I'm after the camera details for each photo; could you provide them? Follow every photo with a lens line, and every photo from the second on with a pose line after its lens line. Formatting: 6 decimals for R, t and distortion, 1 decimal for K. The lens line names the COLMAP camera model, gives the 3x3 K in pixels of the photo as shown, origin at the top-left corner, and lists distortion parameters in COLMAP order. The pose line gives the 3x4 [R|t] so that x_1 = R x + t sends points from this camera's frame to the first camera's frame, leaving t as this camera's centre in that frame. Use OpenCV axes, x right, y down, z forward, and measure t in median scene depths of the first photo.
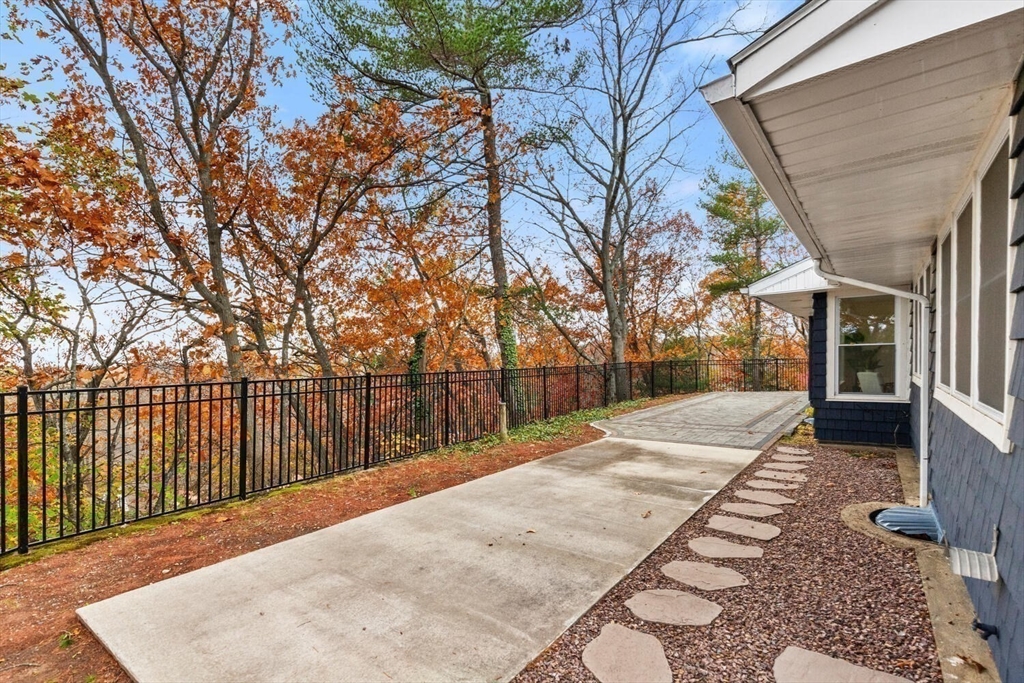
lens RADIAL K [[454.9, 0, 514.3], [0, 454.9, 359.2], [0, 0, 1]] dist [0.010029, 0.000056]
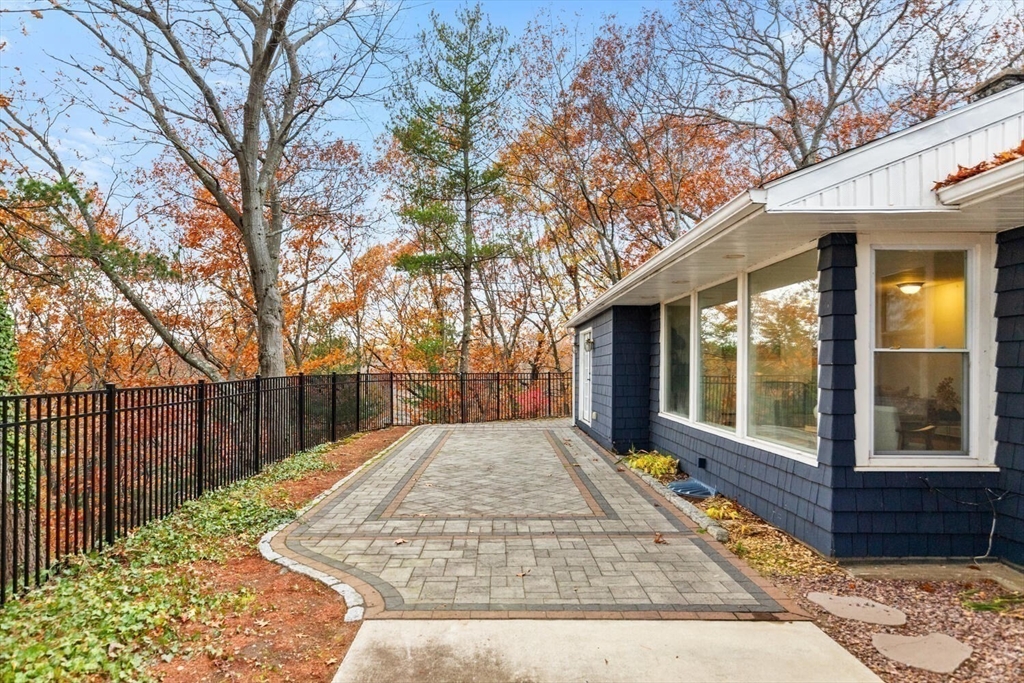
lens RADIAL K [[694.8, 0, 512.0], [0, 694.8, 341.5], [0, 0, 1]] dist [0.002358, -0.005371]
pose [[0.811178, 0.032145, 0.583915, 0.001037], [-0.007862, 0.998997, -0.044073, -0.001572], [-0.584747, 0.031161, 0.810617, 0.241150]]
